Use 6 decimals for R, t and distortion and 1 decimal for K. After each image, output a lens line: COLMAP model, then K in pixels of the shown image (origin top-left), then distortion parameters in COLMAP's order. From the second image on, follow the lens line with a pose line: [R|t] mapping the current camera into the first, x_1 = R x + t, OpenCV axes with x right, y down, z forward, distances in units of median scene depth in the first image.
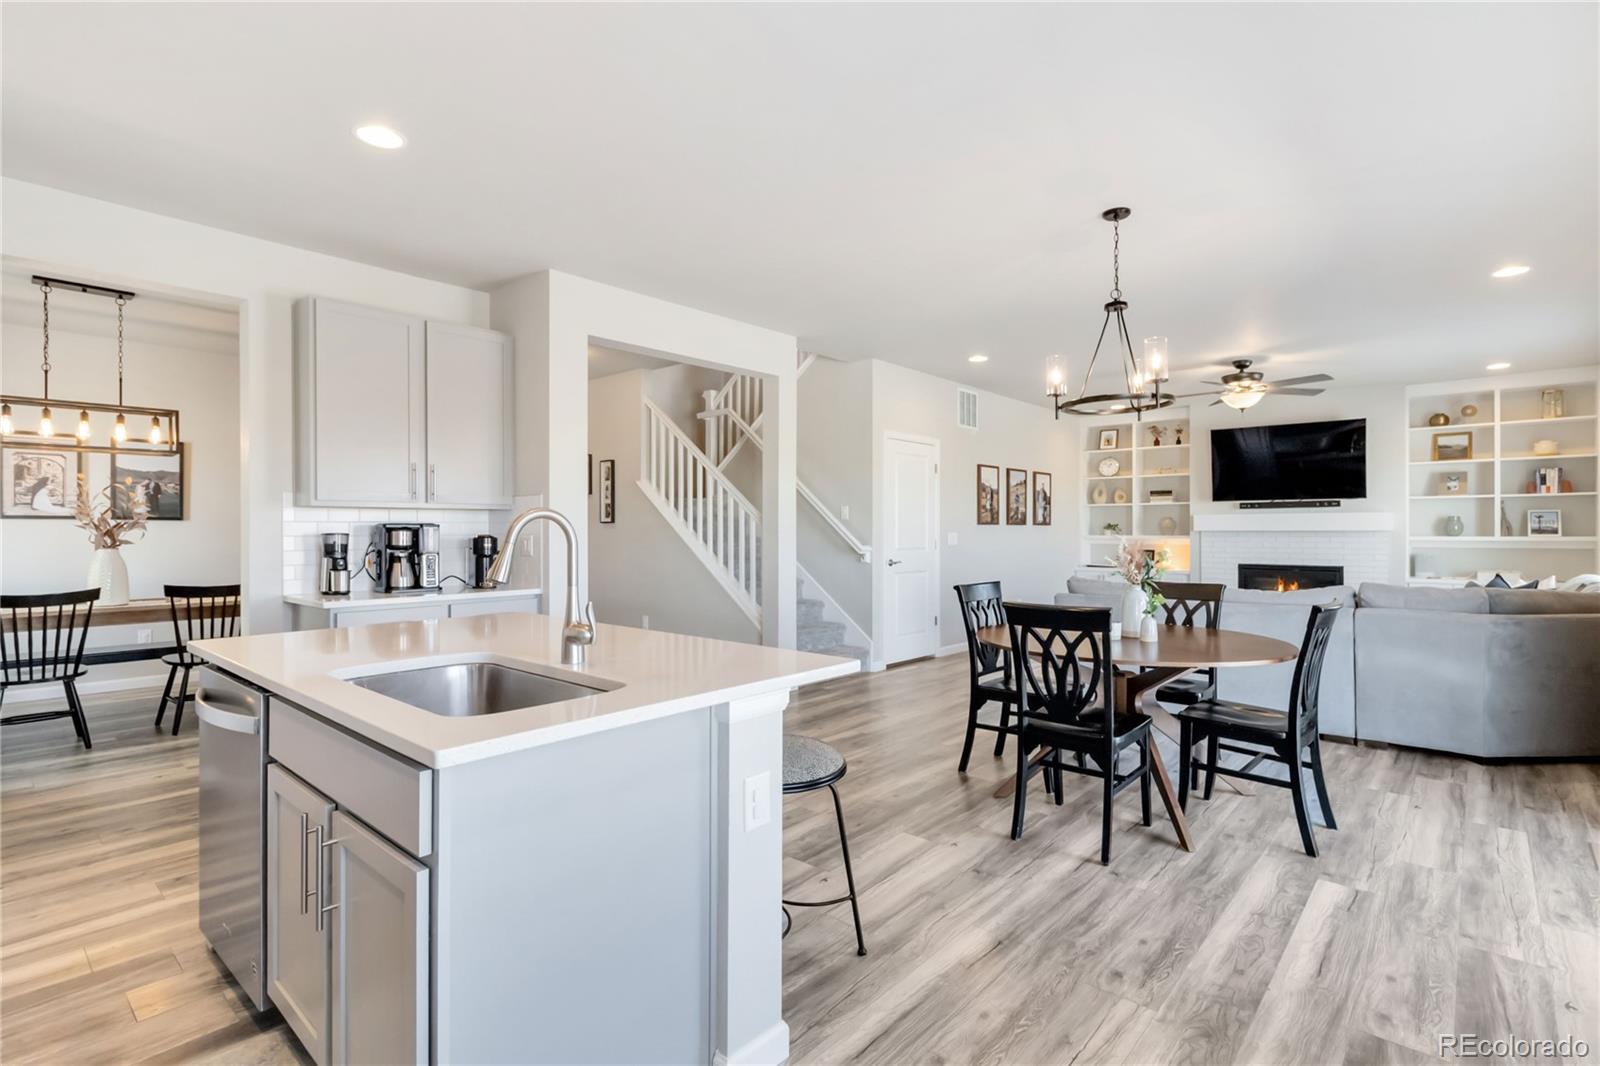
lens RADIAL K [[744.2, 0, 814.3], [0, 744.2, 528.7], [0, 0, 1]] dist [0.001529, -0.001099]
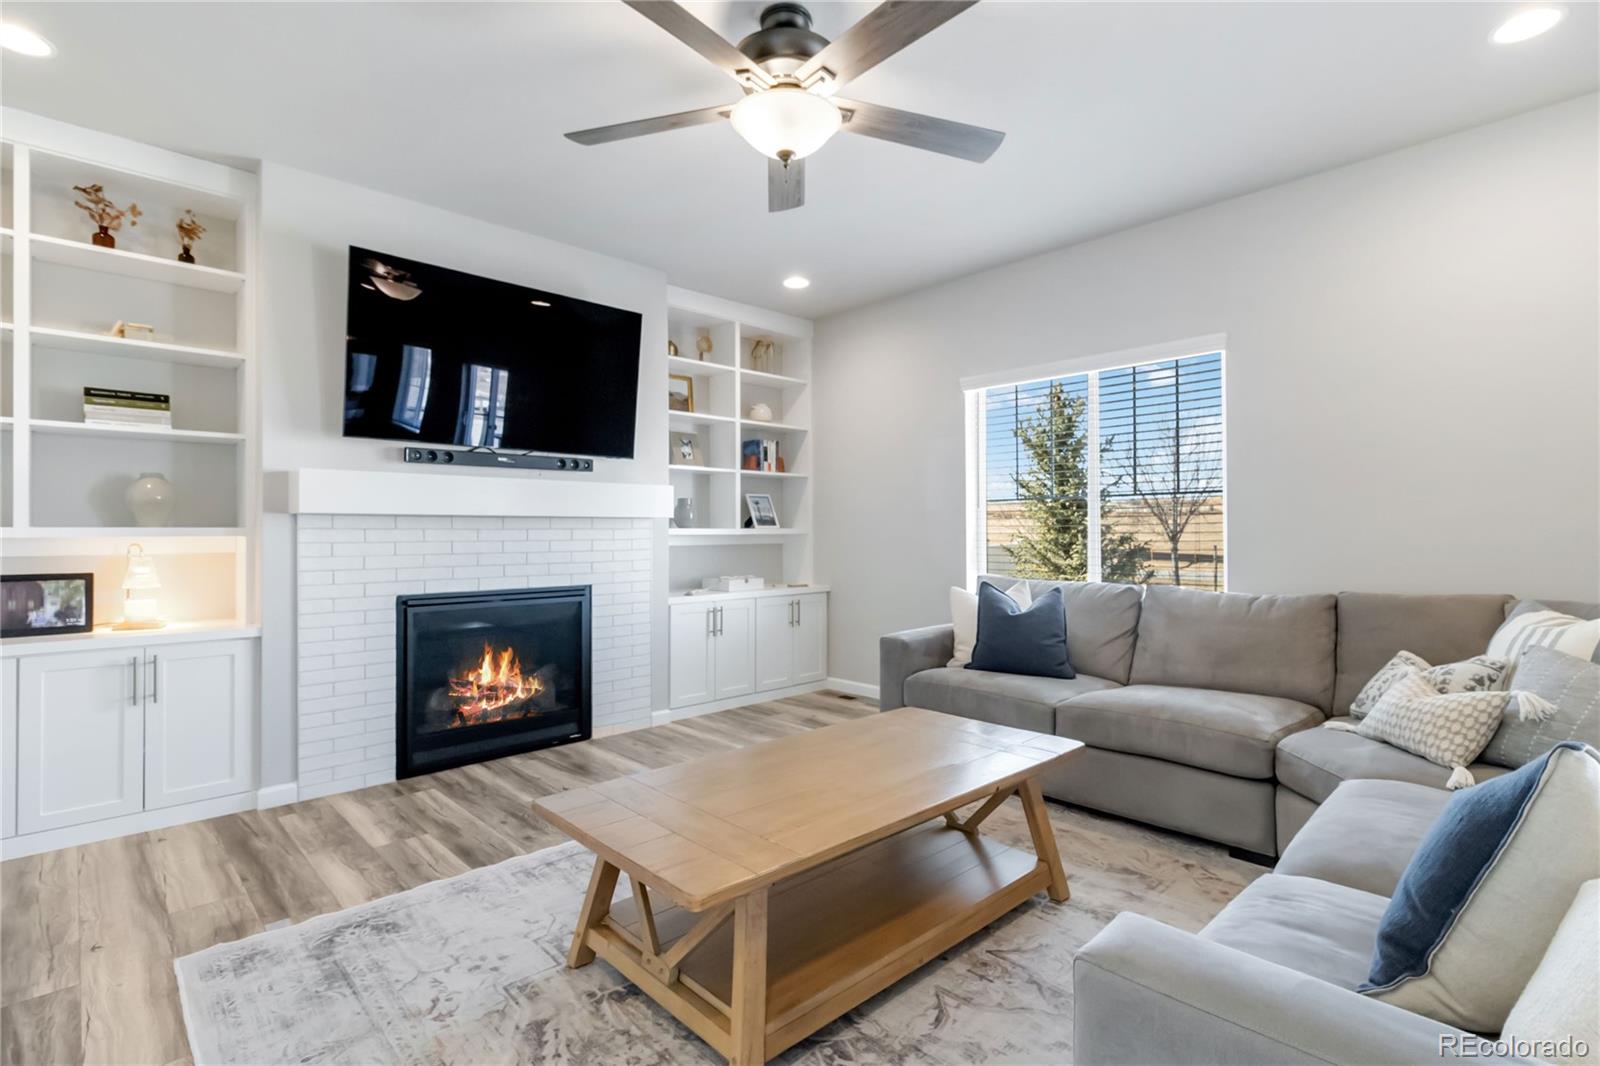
lens RADIAL K [[744.2, 0, 797.4], [0, 744.2, 537.5], [0, 0, 1]] dist [0.001529, -0.001099]
pose [[0.086729, -0.006924, 0.996208, 0.181358], [-0.002045, 0.999973, 0.007128, 0.011826], [-0.996230, -0.002655, 0.086712, 0.746790]]
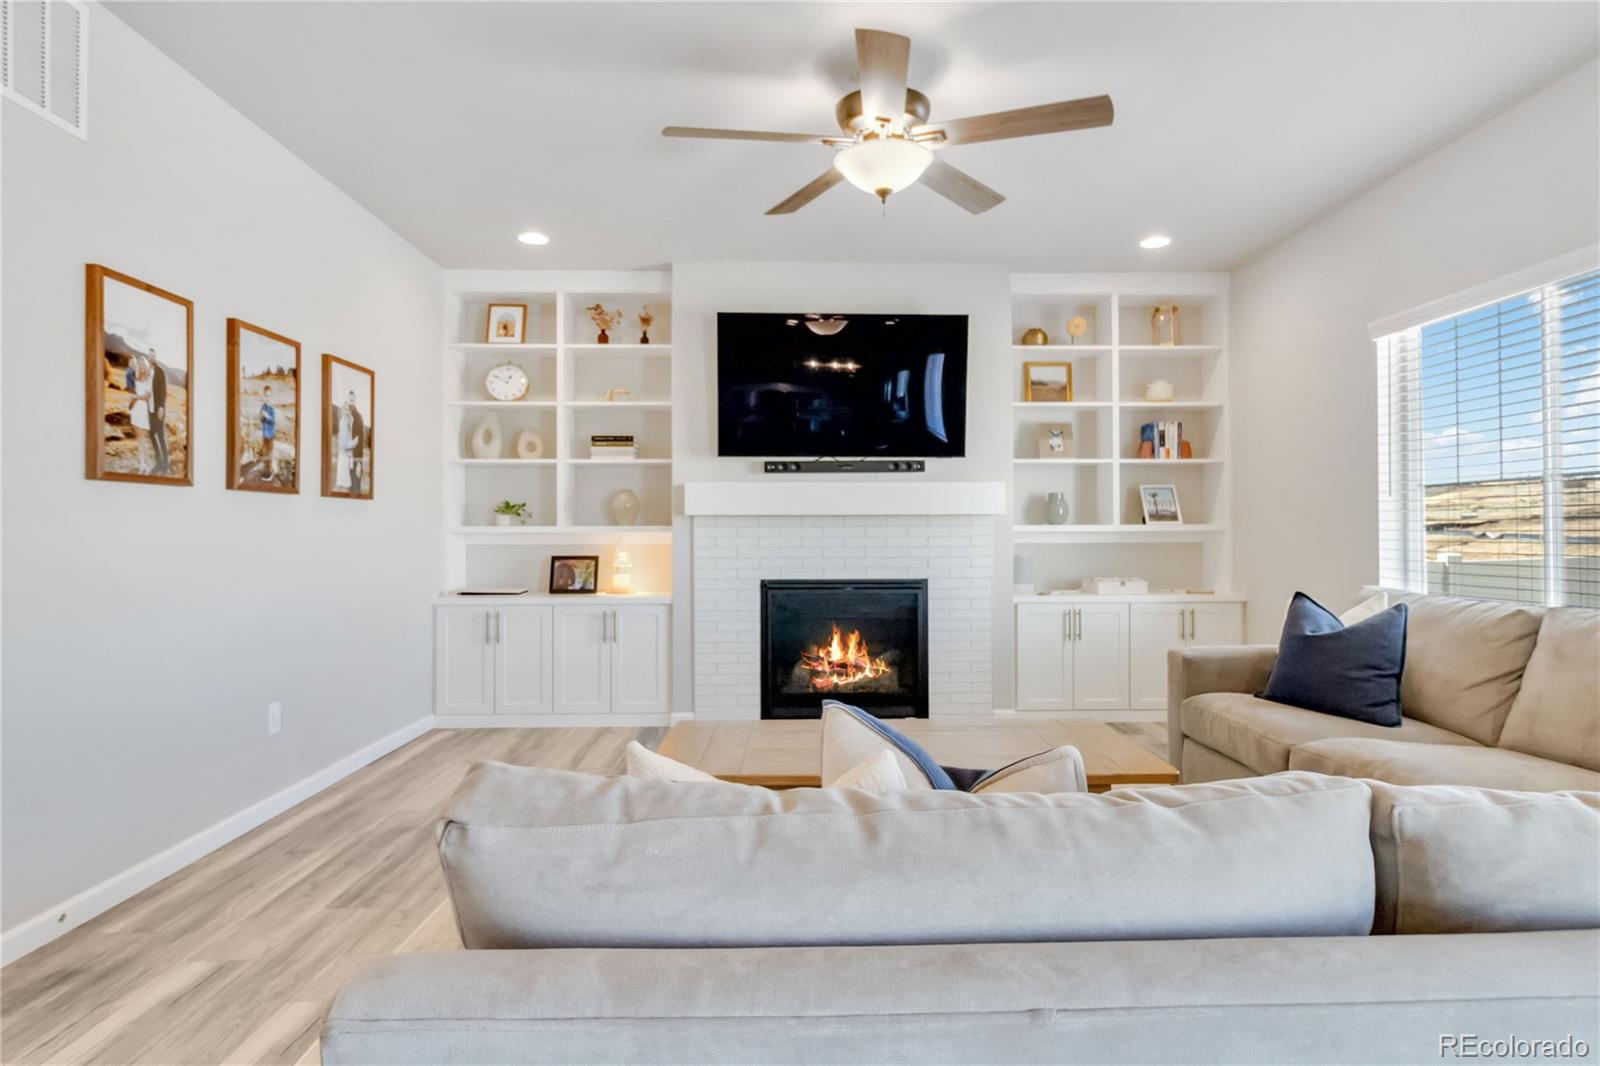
lens RADIAL K [[857.6, 0, 796.4], [0, 857.6, 529.6], [0, 0, 1]] dist [-0.000620, -0.000270]
pose [[0.733028, -0.000224, 0.680199, 0.184891], [-0.001091, 0.999998, 0.001505, 0.011673], [-0.680198, -0.001845, 0.733026, 0.549293]]
